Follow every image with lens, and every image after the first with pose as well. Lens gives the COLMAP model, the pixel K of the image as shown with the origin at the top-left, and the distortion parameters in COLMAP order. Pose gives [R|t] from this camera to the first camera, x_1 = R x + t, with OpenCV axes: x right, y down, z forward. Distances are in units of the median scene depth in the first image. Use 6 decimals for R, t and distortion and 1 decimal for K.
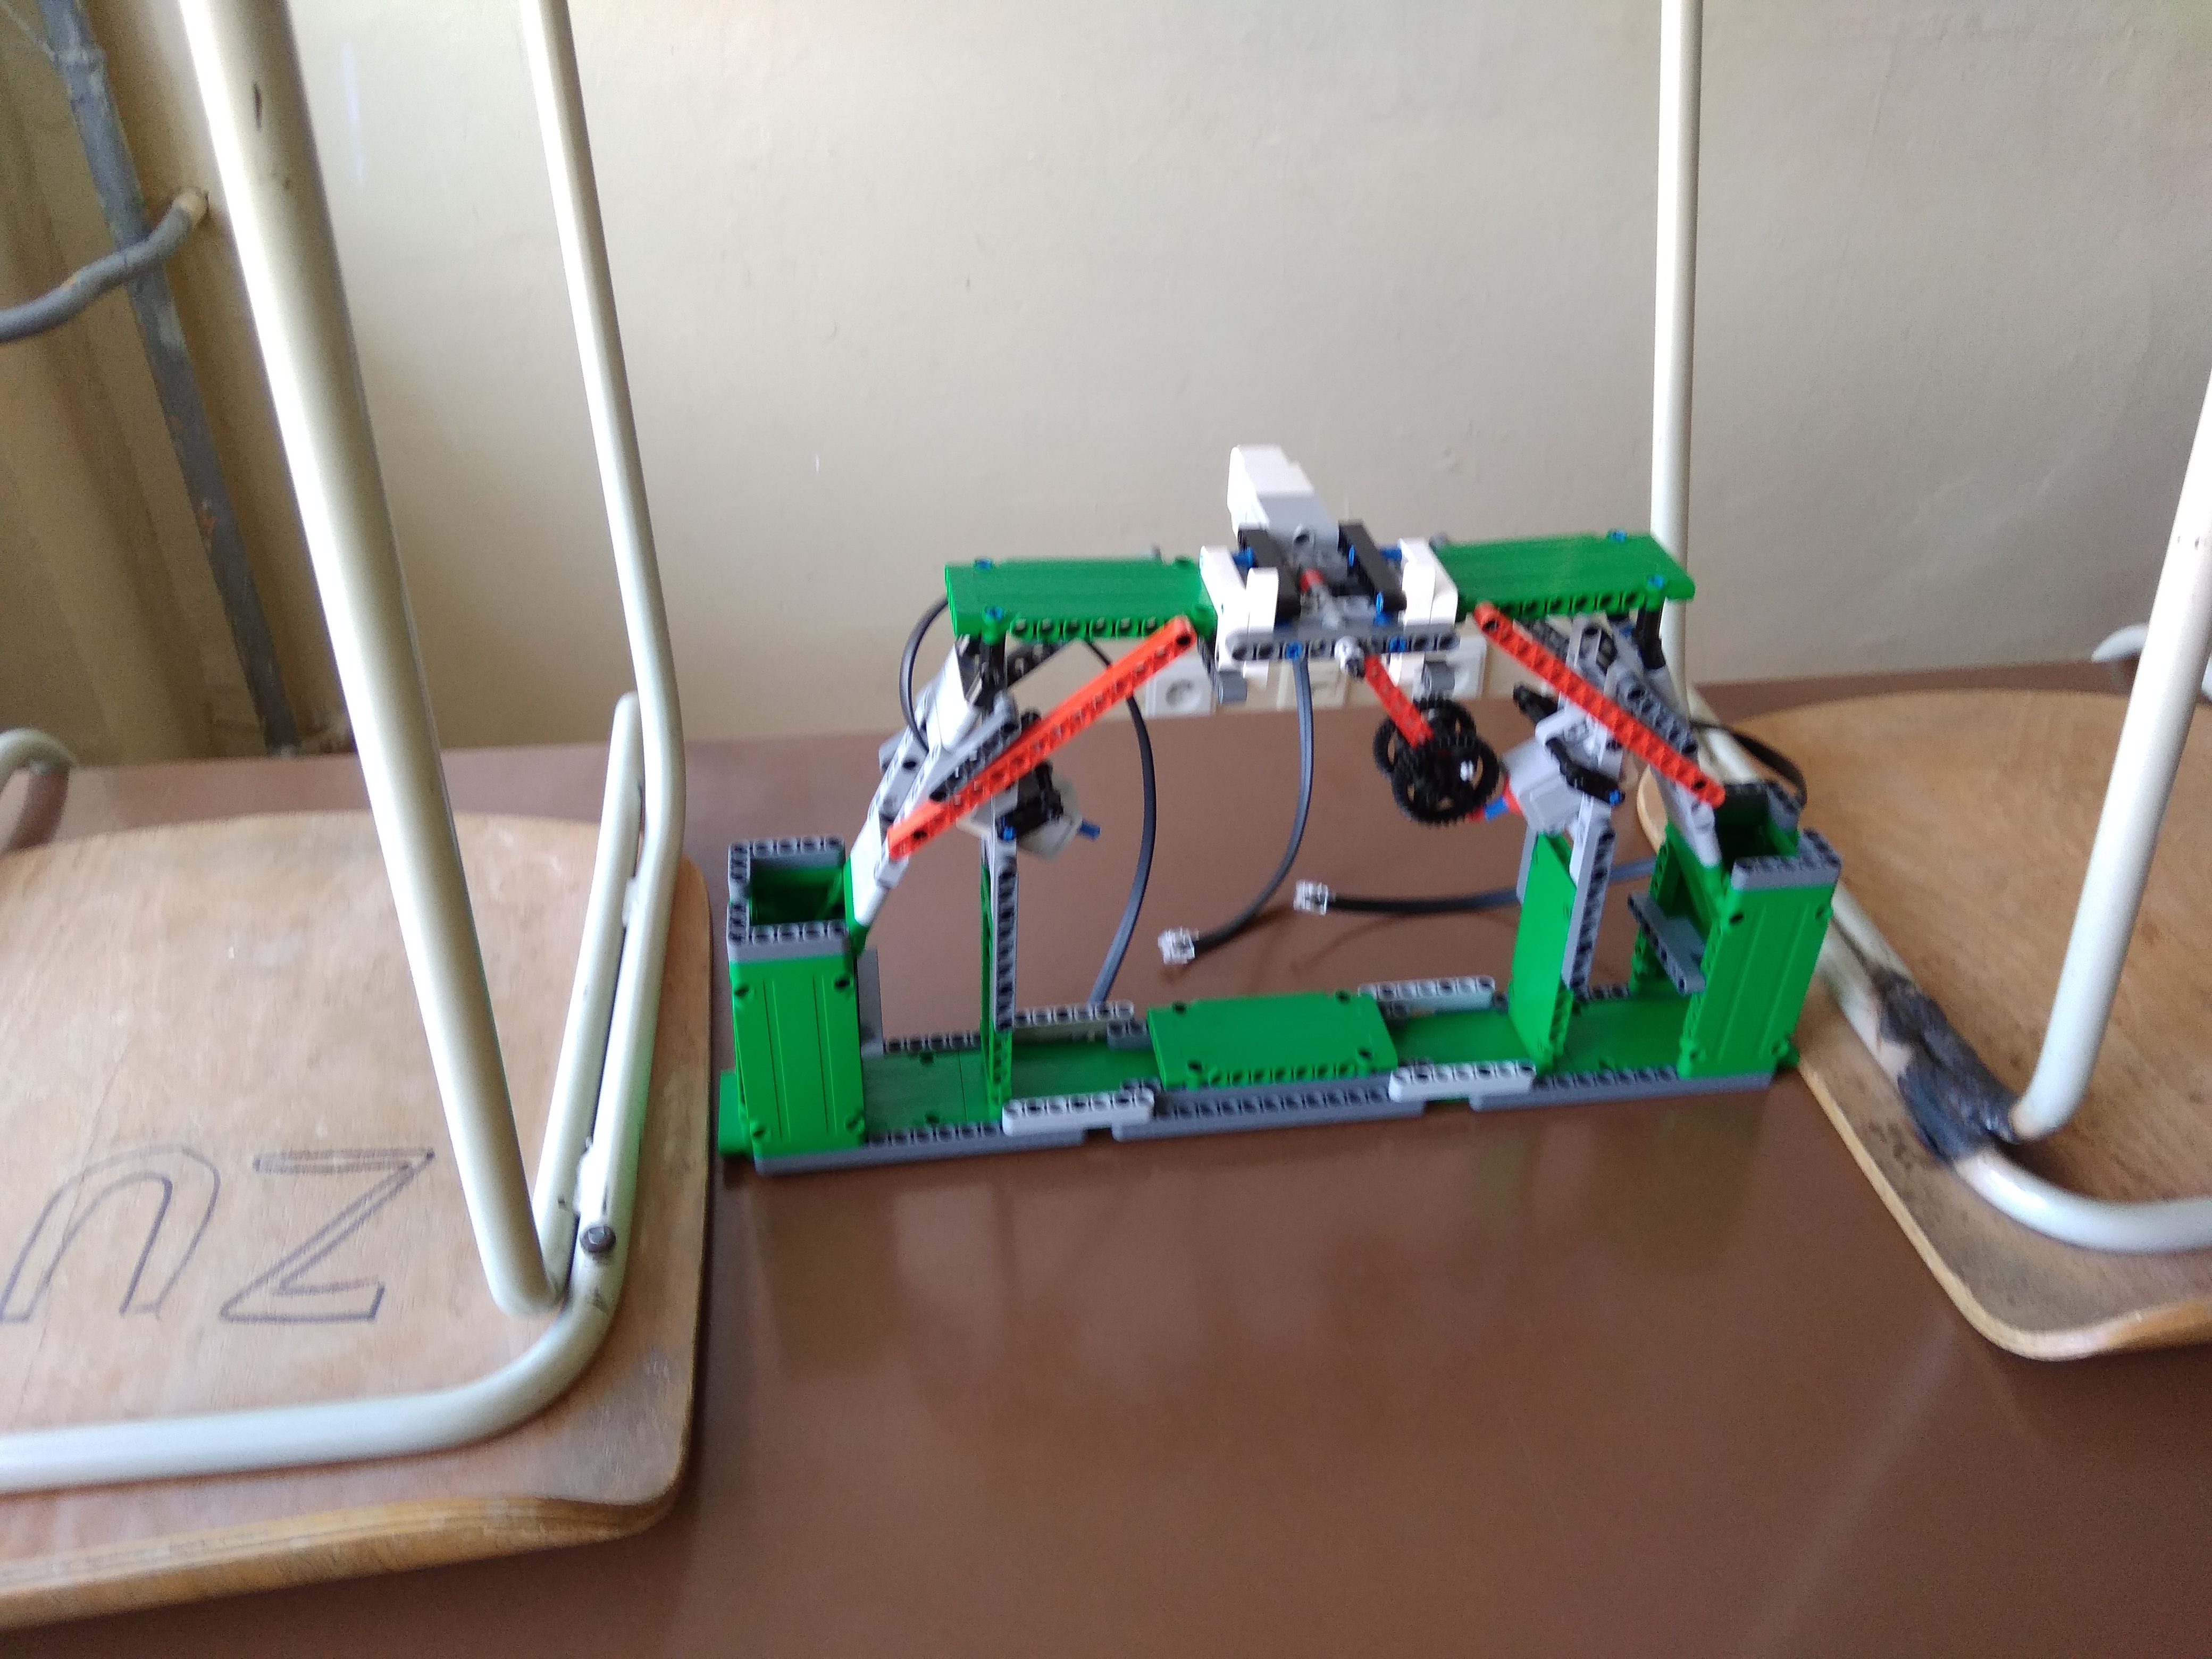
lens RADIAL K [[1789.4, 0, 1106.0], [0, 1789.4, 829.5], [0, 0, 1]] dist [0.085279, -0.129925]
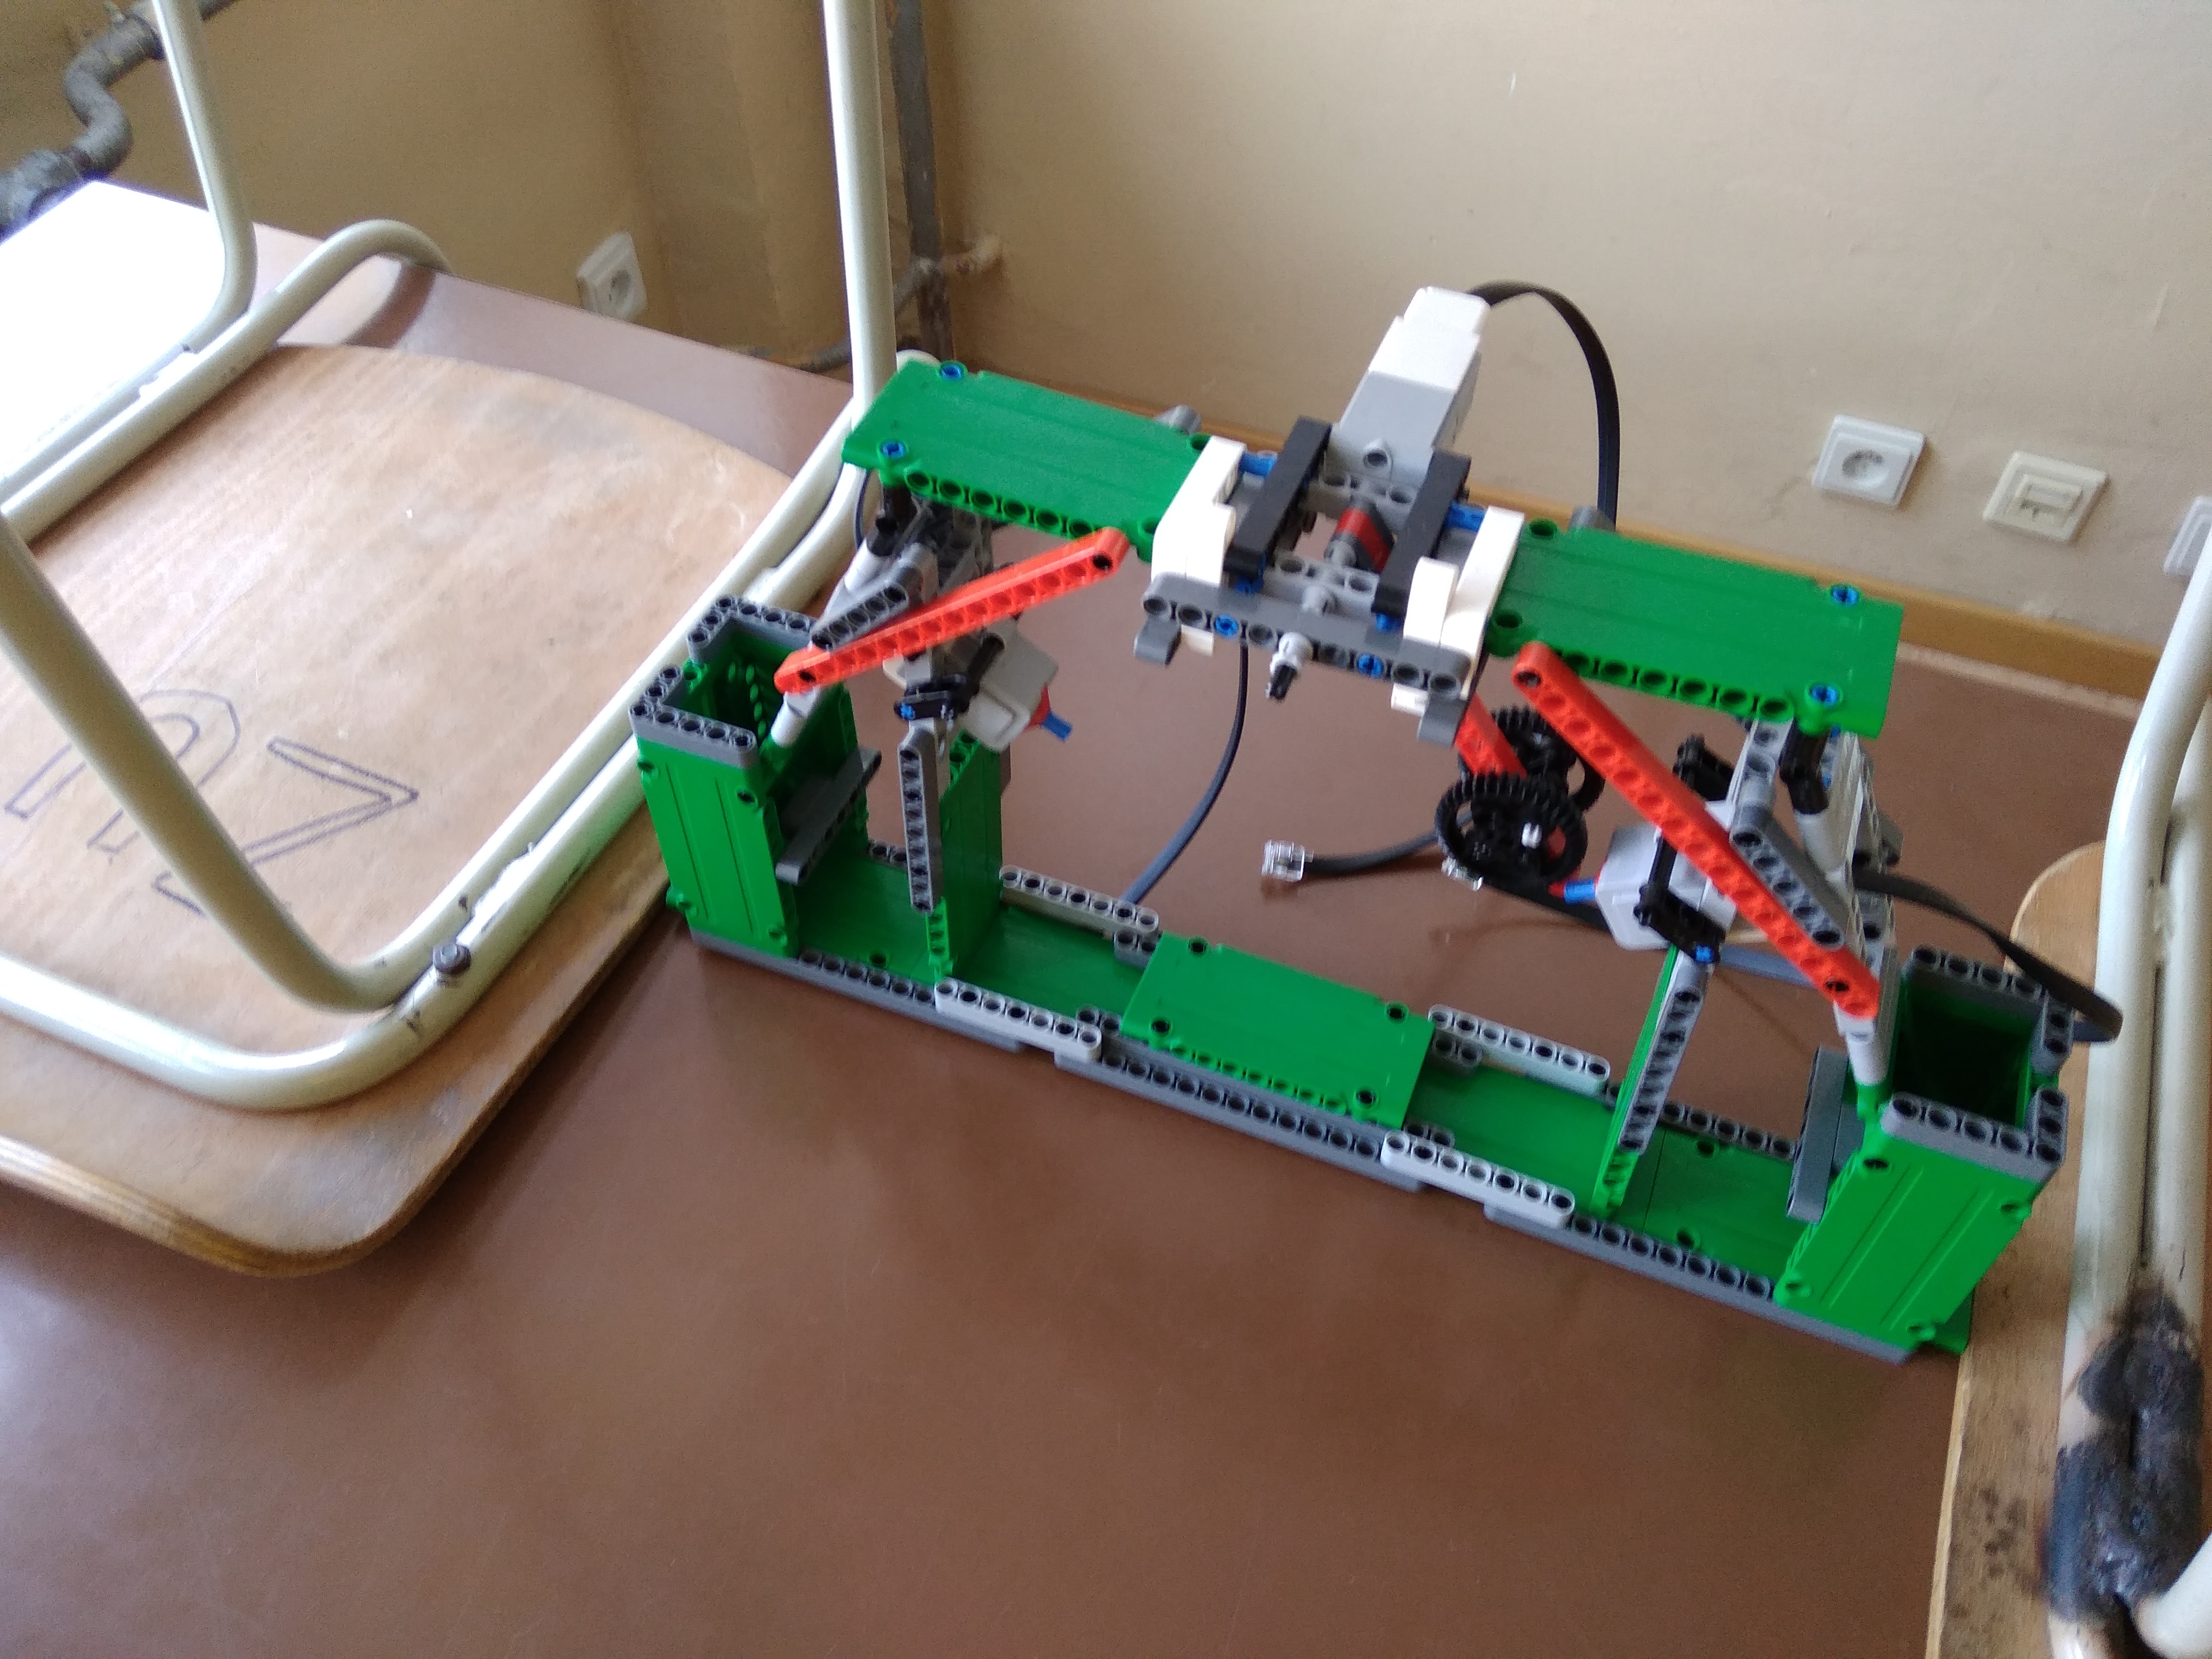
lens RADIAL K [[1789.4, 0, 1106.0], [0, 1789.4, 829.5], [0, 0, 1]] dist [0.085279, -0.129925]
pose [[0.864525, 0.369282, -0.340922, 0.276275], [-0.283184, 0.918315, 0.276594, -0.171478], [0.415215, -0.142579, 0.898481, 0.267100]]
